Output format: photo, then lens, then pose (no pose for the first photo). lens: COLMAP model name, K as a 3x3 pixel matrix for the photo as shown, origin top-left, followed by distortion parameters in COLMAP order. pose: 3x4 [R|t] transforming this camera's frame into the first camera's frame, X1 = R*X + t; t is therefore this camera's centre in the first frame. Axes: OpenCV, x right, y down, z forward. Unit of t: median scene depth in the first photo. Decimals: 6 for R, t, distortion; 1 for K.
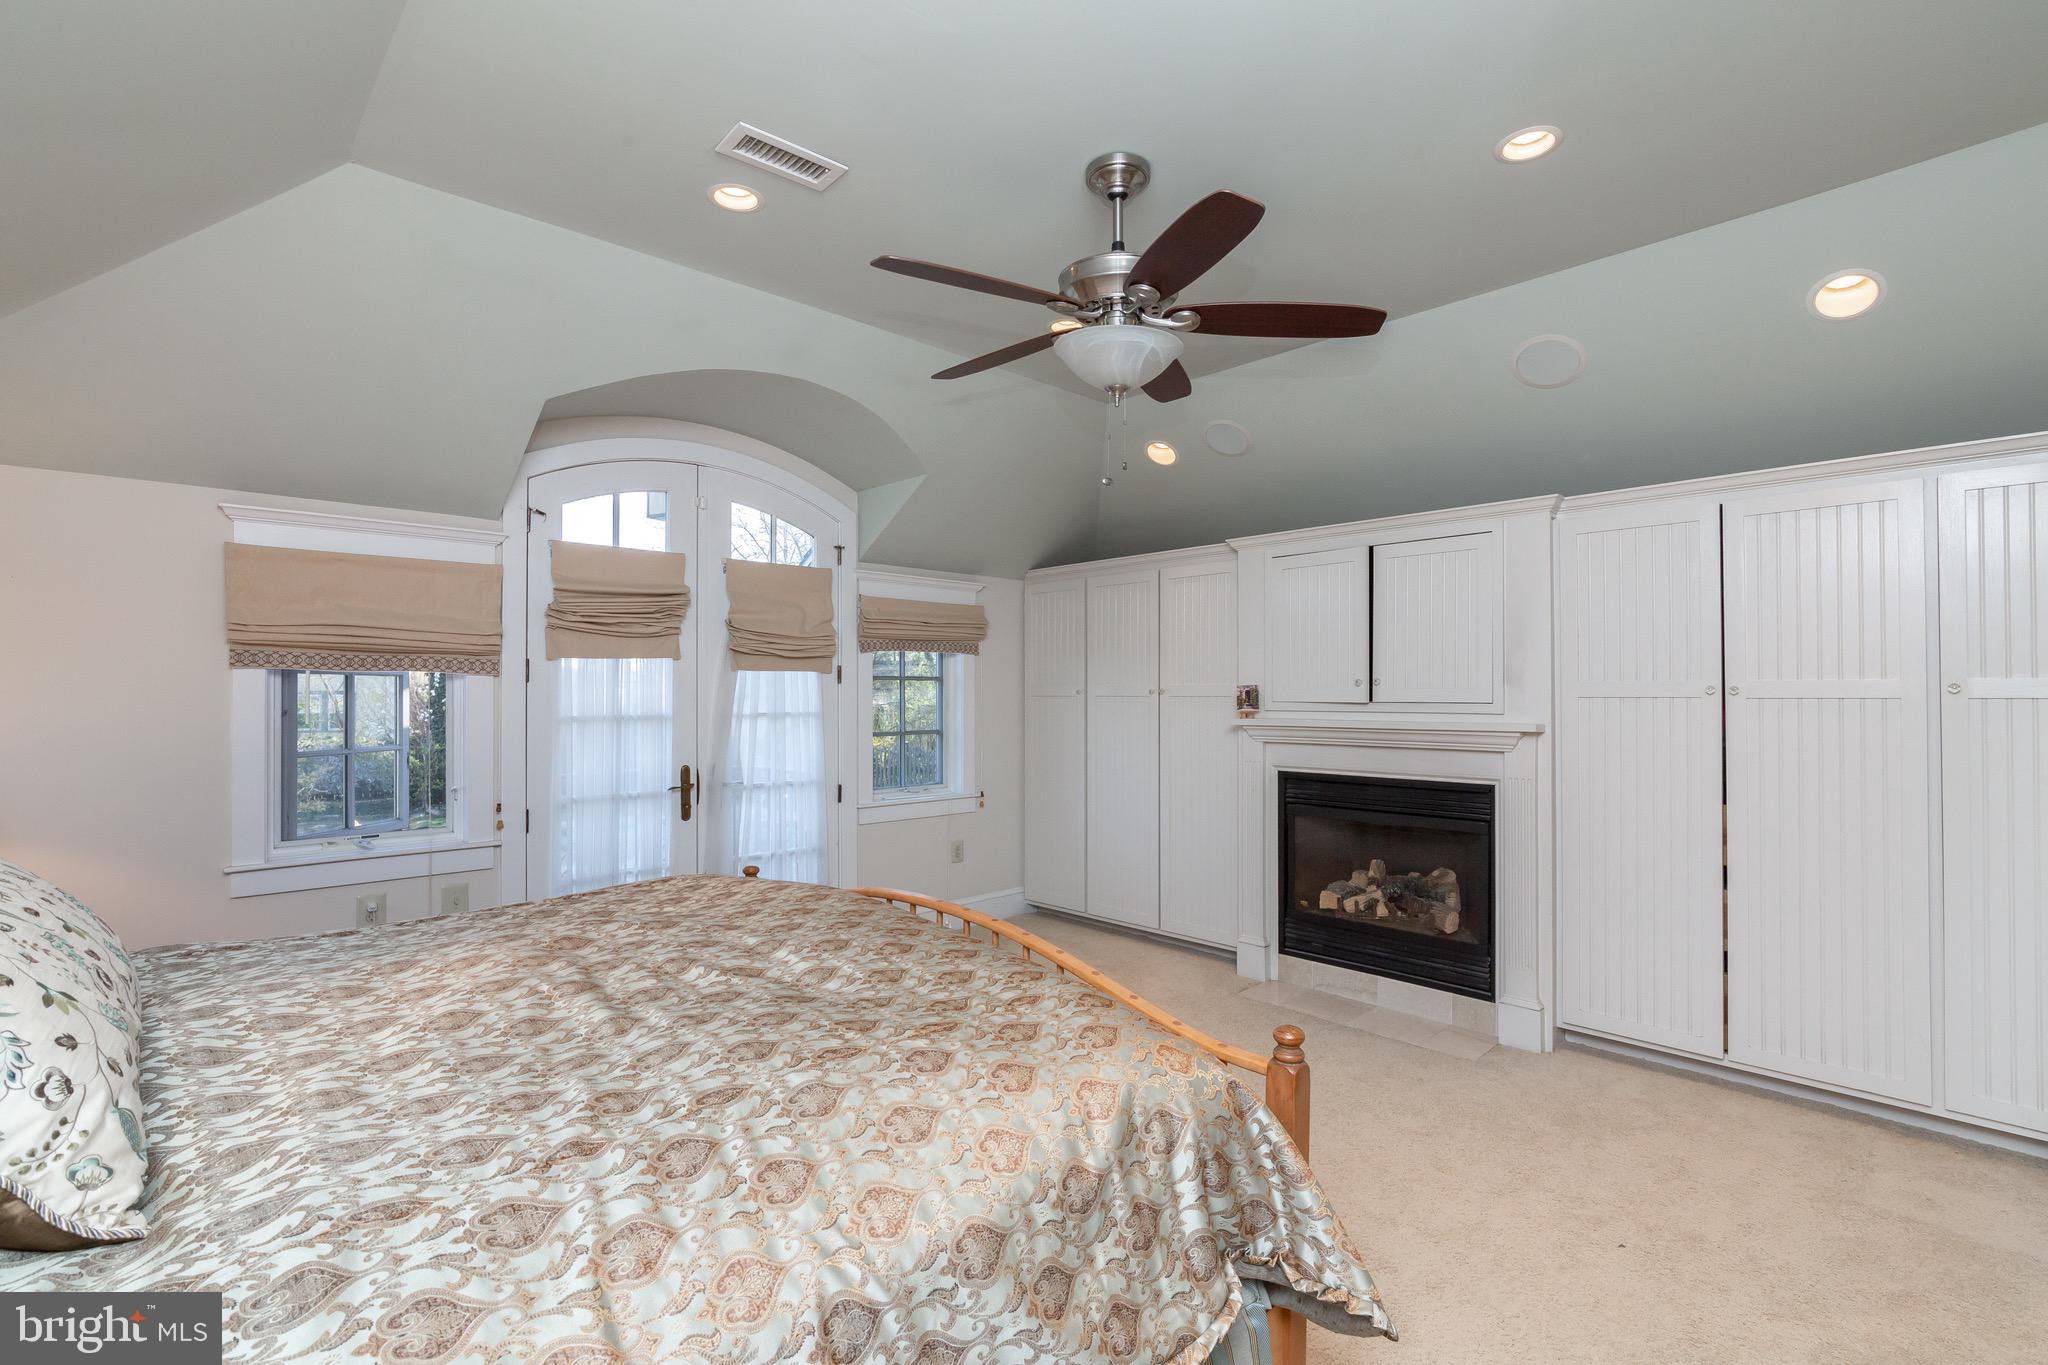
lens RADIAL K [[967.4, 0, 1031.6], [0, 967.4, 682.1], [0, 0, 1]] dist [-0.004177, -0.000068]
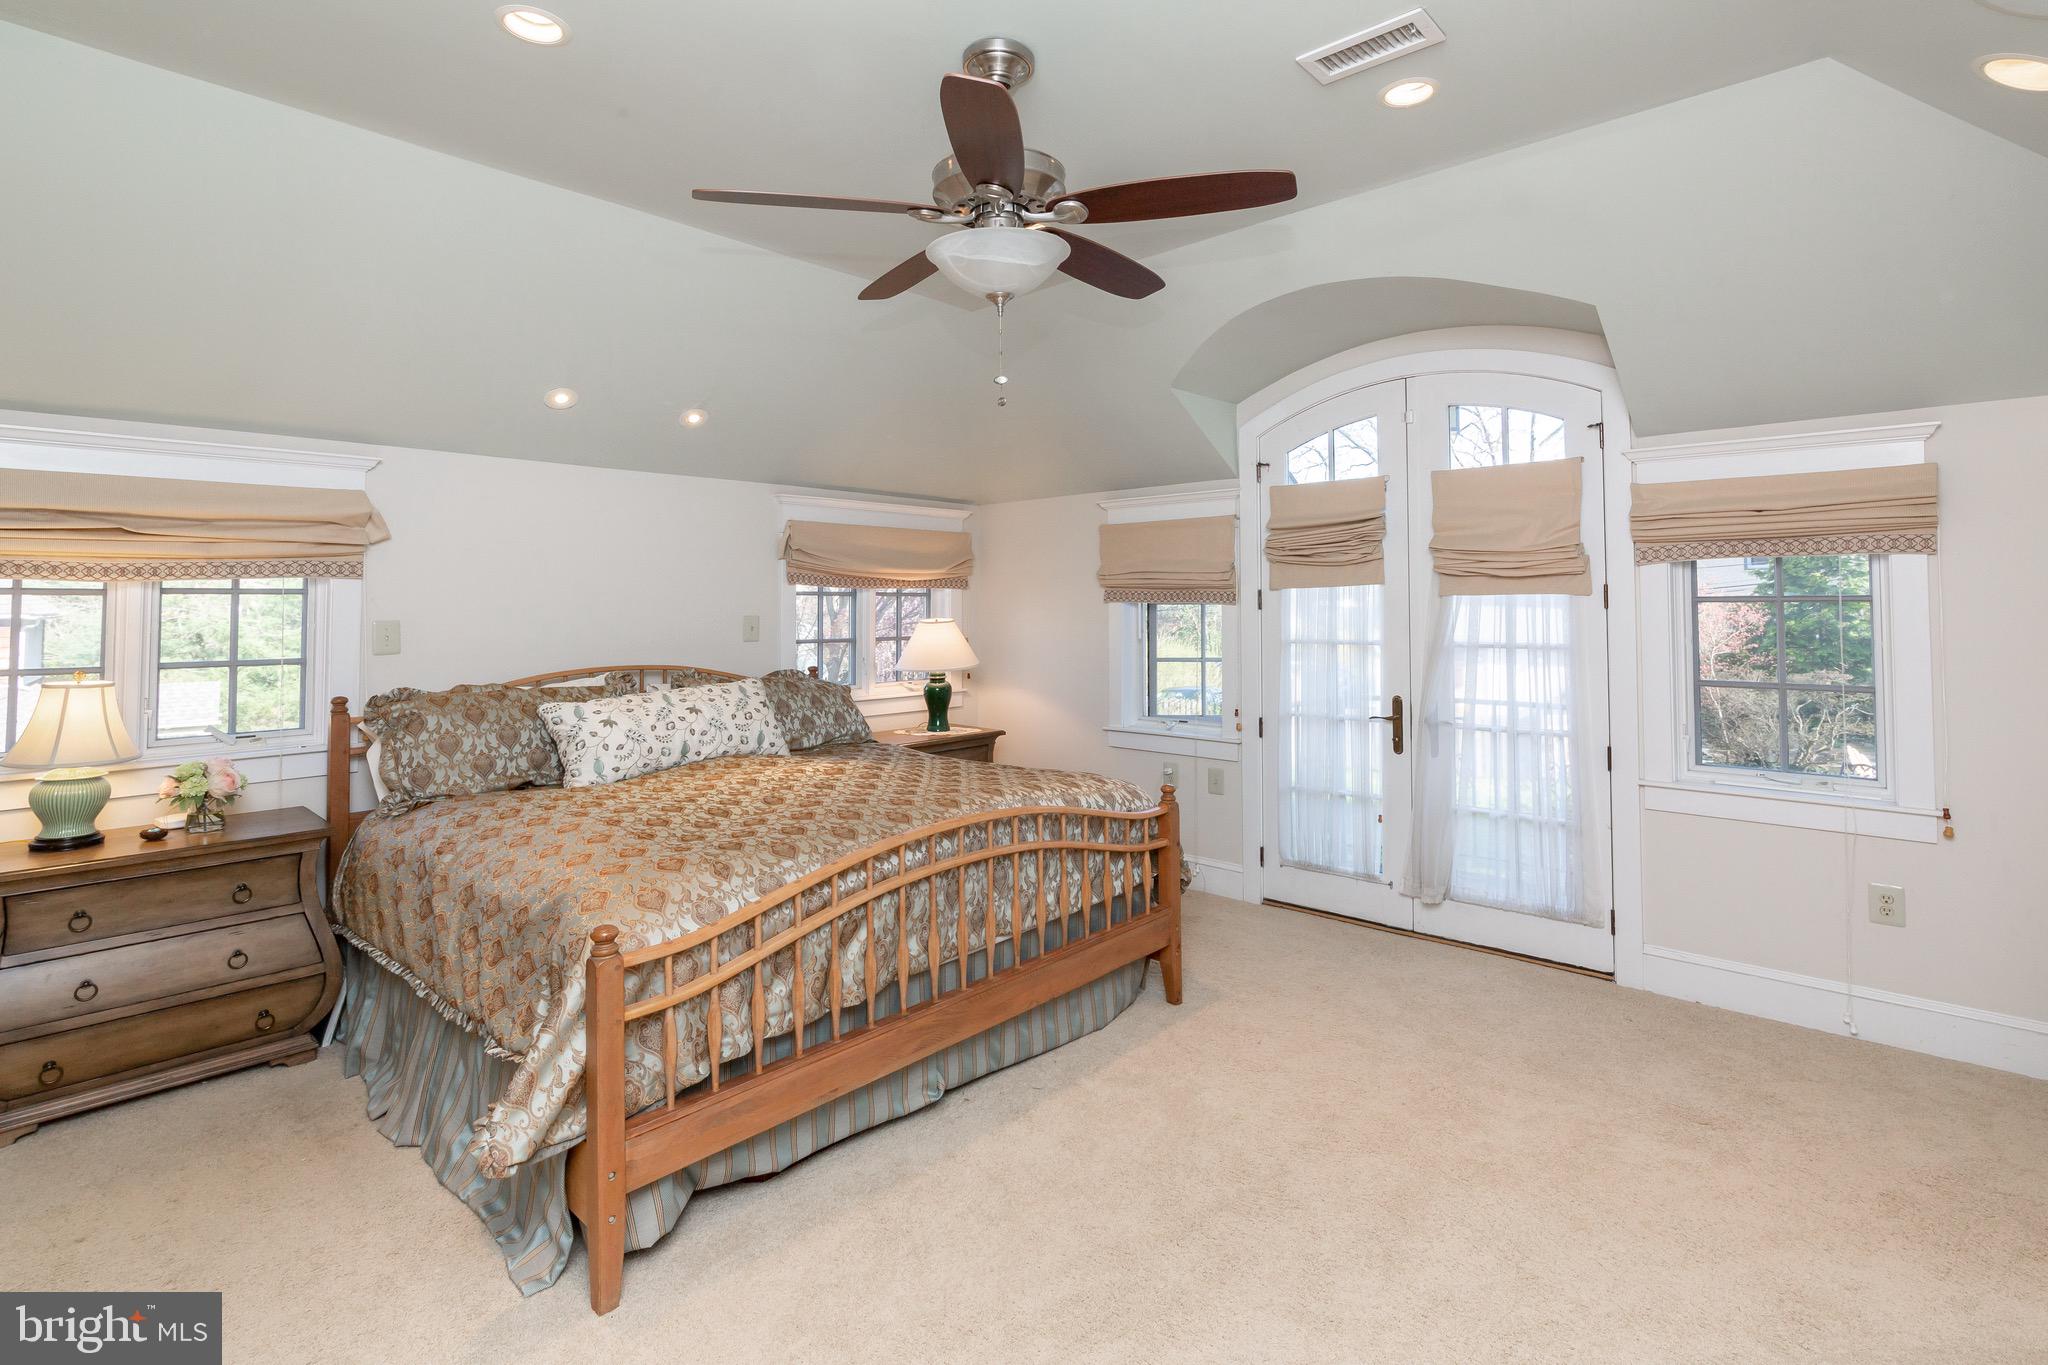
lens RADIAL K [[939.8, 0, 1029.5], [0, 939.8, 584.9], [0, 0, 1]] dist [-0.000119, 0.000114]
pose [[0.062952, -0.028523, -0.997609, 0.550595], [0.009683, 0.999562, -0.027968, -0.000962], [0.997970, -0.007900, 0.063201, 0.583247]]
